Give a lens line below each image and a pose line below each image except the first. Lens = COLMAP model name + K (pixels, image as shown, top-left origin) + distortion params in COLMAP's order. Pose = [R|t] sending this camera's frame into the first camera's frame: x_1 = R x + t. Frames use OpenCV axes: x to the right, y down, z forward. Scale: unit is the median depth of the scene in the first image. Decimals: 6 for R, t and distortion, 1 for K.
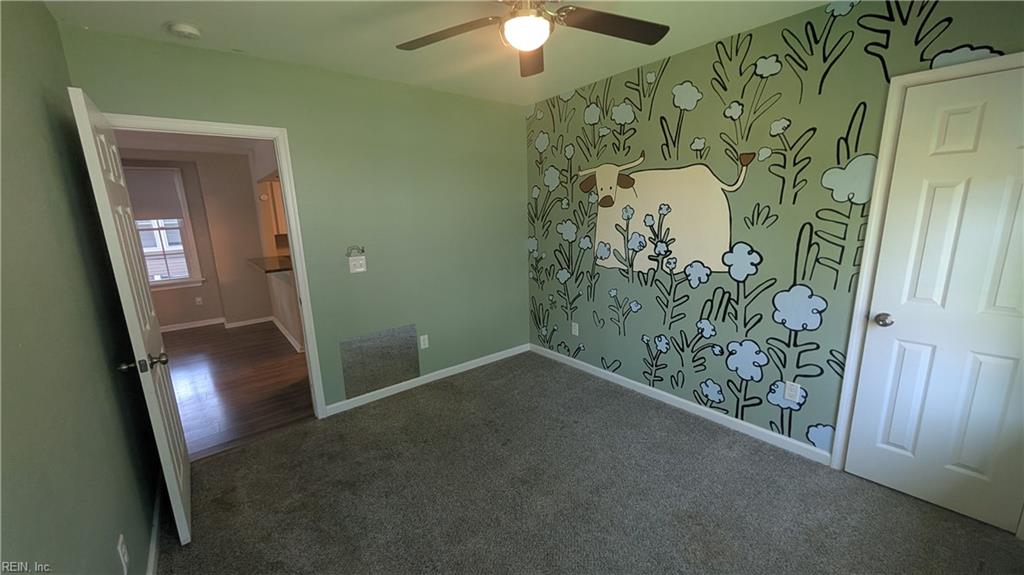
lens RADIAL K [[385.6, 0, 512.0], [0, 385.6, 287.5], [0, 0, 1]] dist [-0.000182, 0.000018]
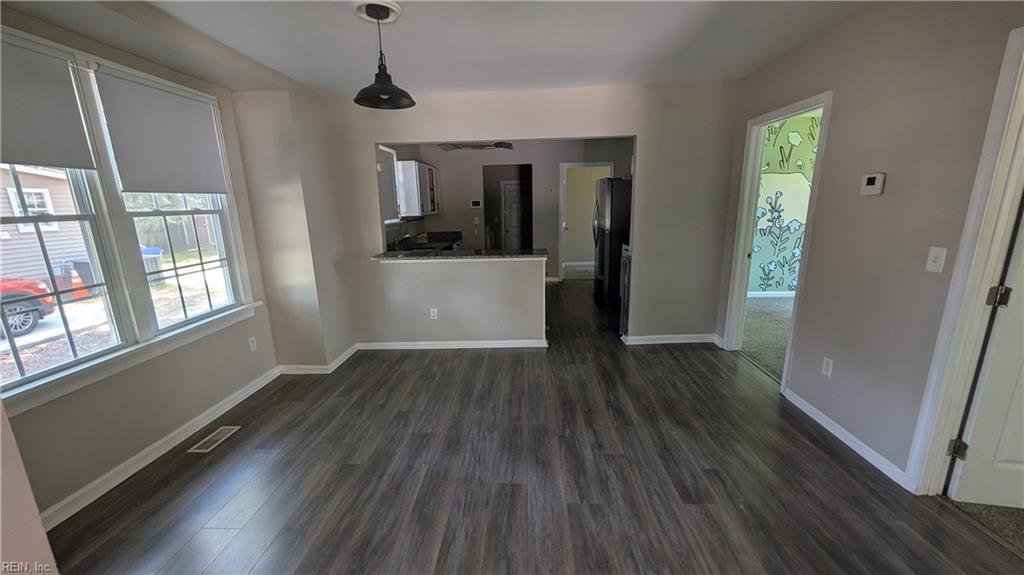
lens RADIAL K [[385.6, 0, 512.0], [0, 385.6, 287.5], [0, 0, 1]] dist [-0.000182, 0.000018]
pose [[0.663799, -0.139954, 0.734700, -1.923016], [0.145704, 0.987713, 0.056508, -0.043646], [-0.733581, 0.069538, 0.676035, 0.686490]]
